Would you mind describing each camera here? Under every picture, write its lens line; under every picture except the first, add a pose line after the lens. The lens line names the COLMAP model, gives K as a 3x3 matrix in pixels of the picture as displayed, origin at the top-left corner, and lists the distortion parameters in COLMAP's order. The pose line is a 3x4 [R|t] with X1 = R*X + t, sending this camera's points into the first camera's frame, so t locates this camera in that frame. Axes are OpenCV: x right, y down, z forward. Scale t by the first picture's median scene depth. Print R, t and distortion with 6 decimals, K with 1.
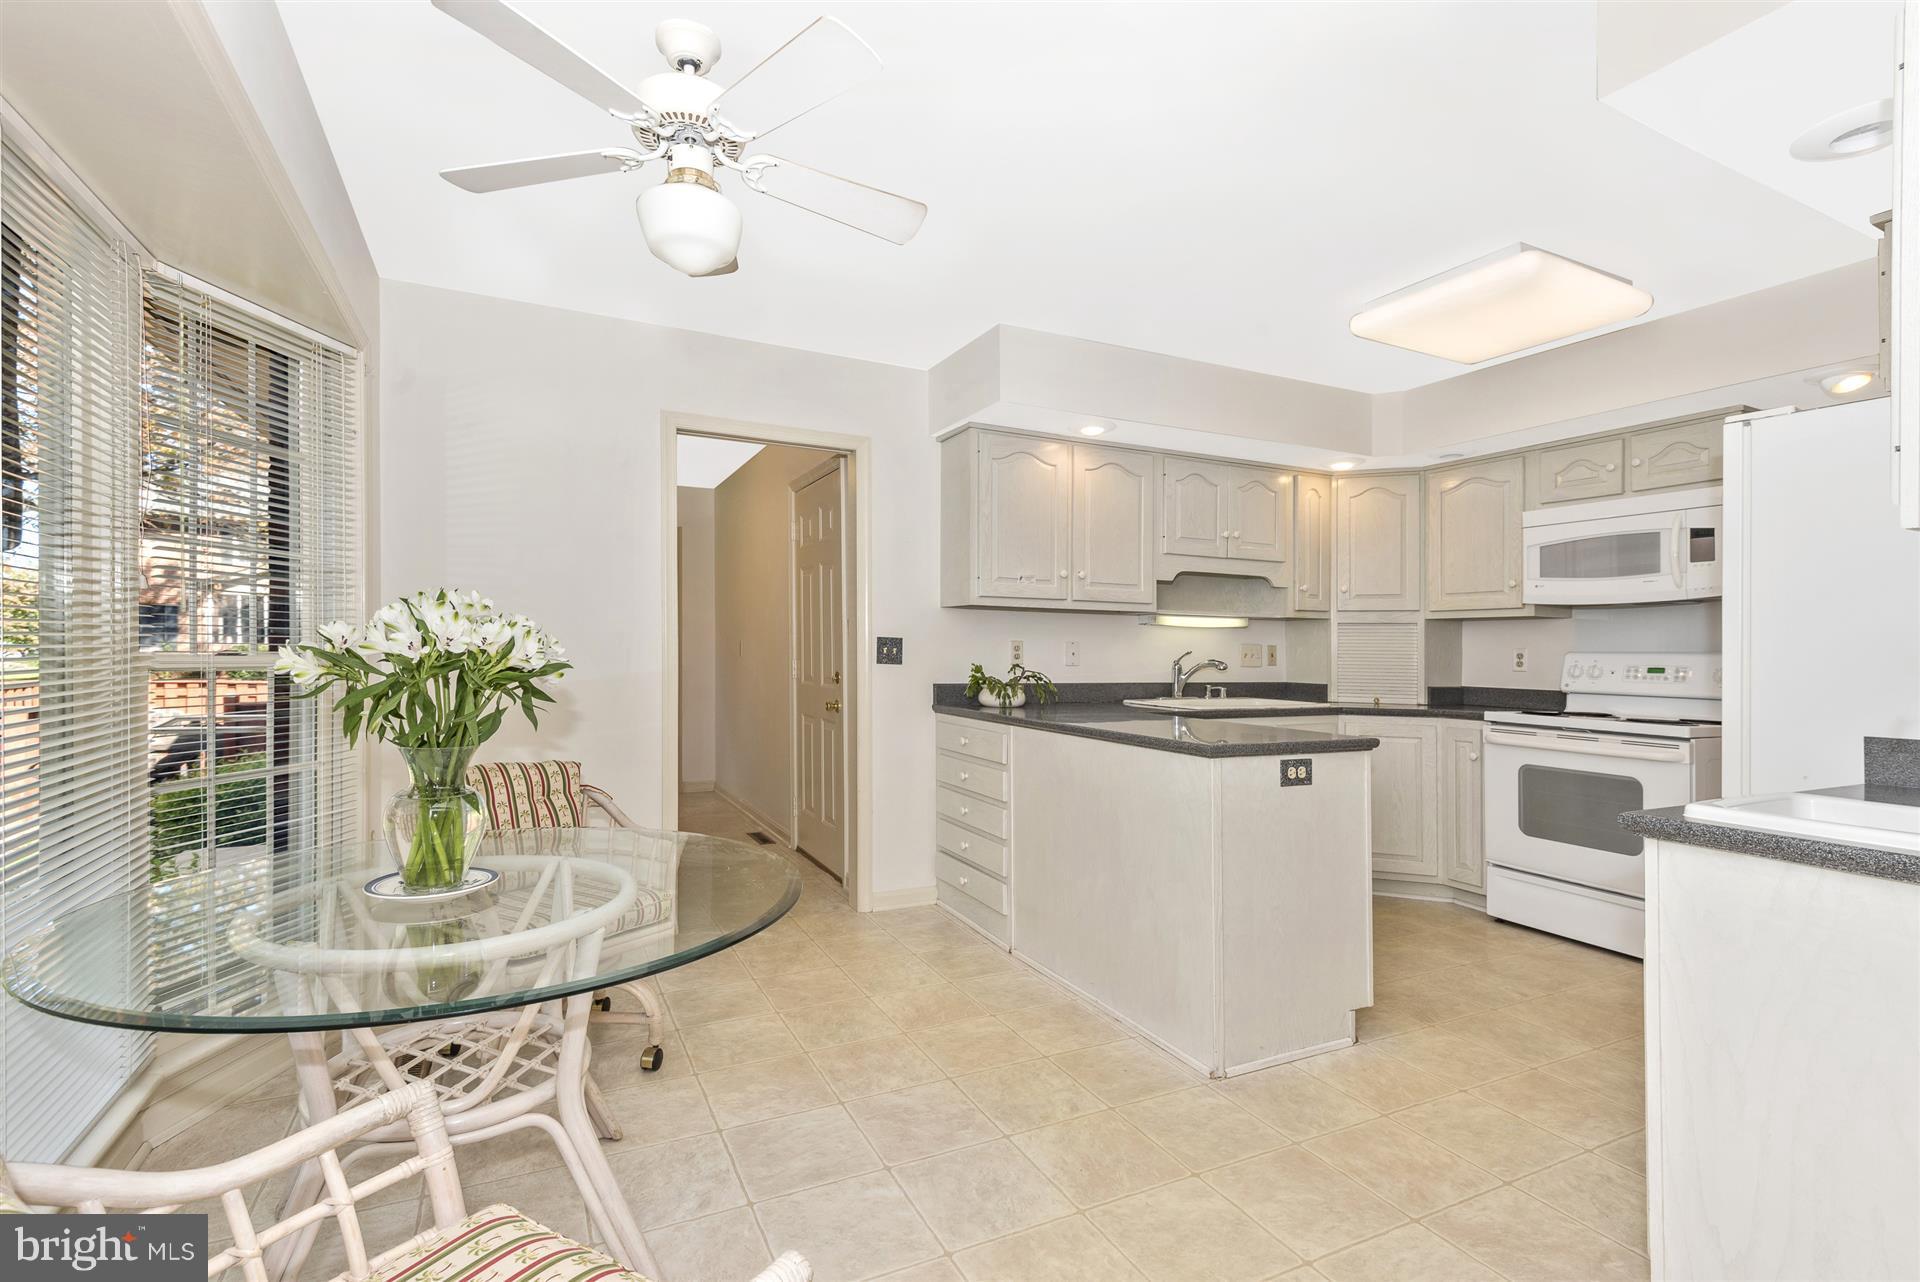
lens RADIAL K [[885.4, 0, 962.4], [0, 885.4, 643.4], [0, 0, 1]] dist [0.039305, -0.002113]
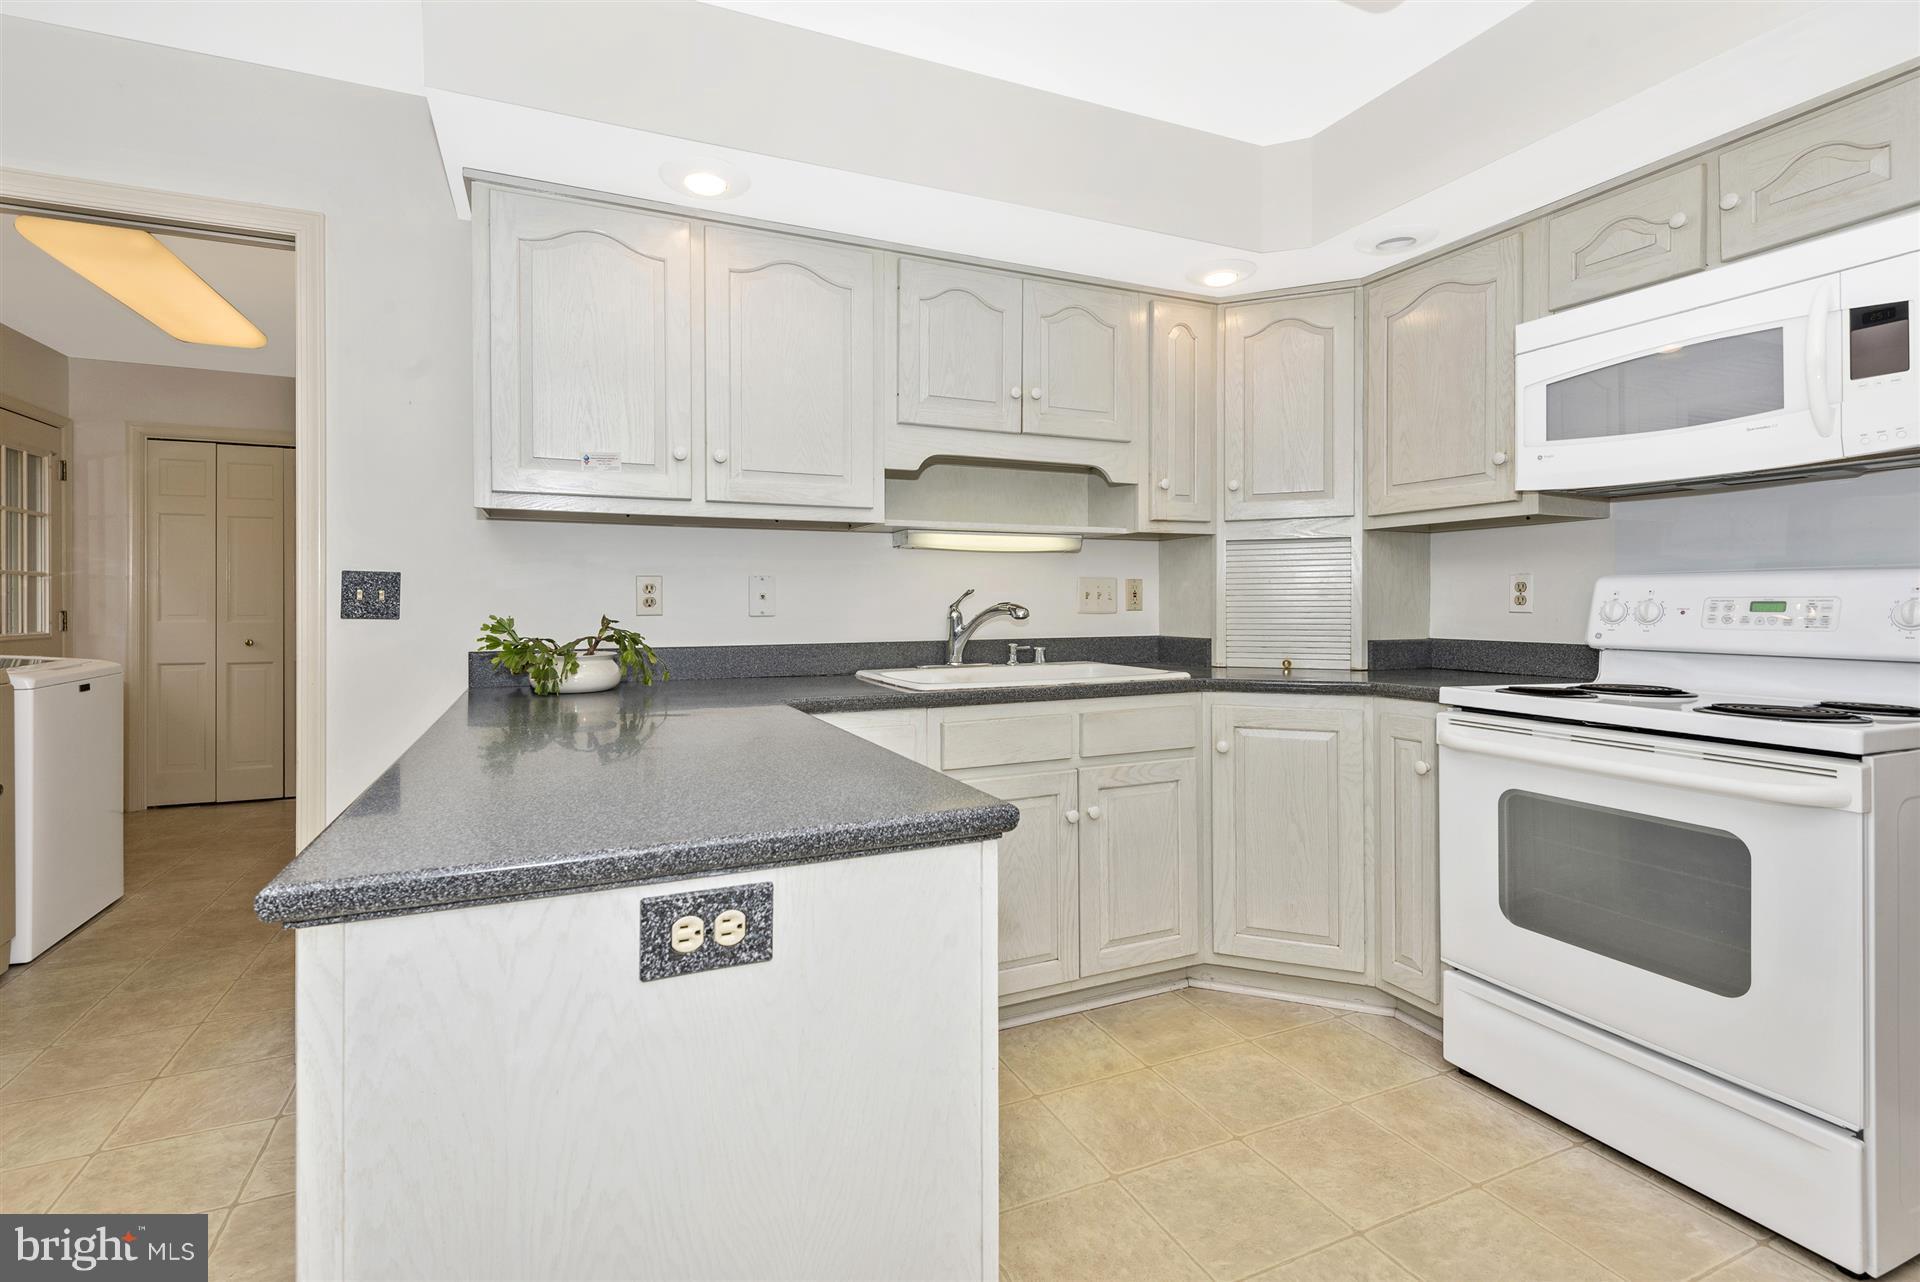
lens RADIAL K [[885.4, 0, 953.3], [0, 885.4, 605.8], [0, 0, 1]] dist [0.039305, -0.002113]
pose [[0.998128, -0.017079, -0.058726, 0.304440], [0.018037, 0.999712, 0.015827, 0.011497], [0.058438, -0.016857, 0.998149, 0.417643]]
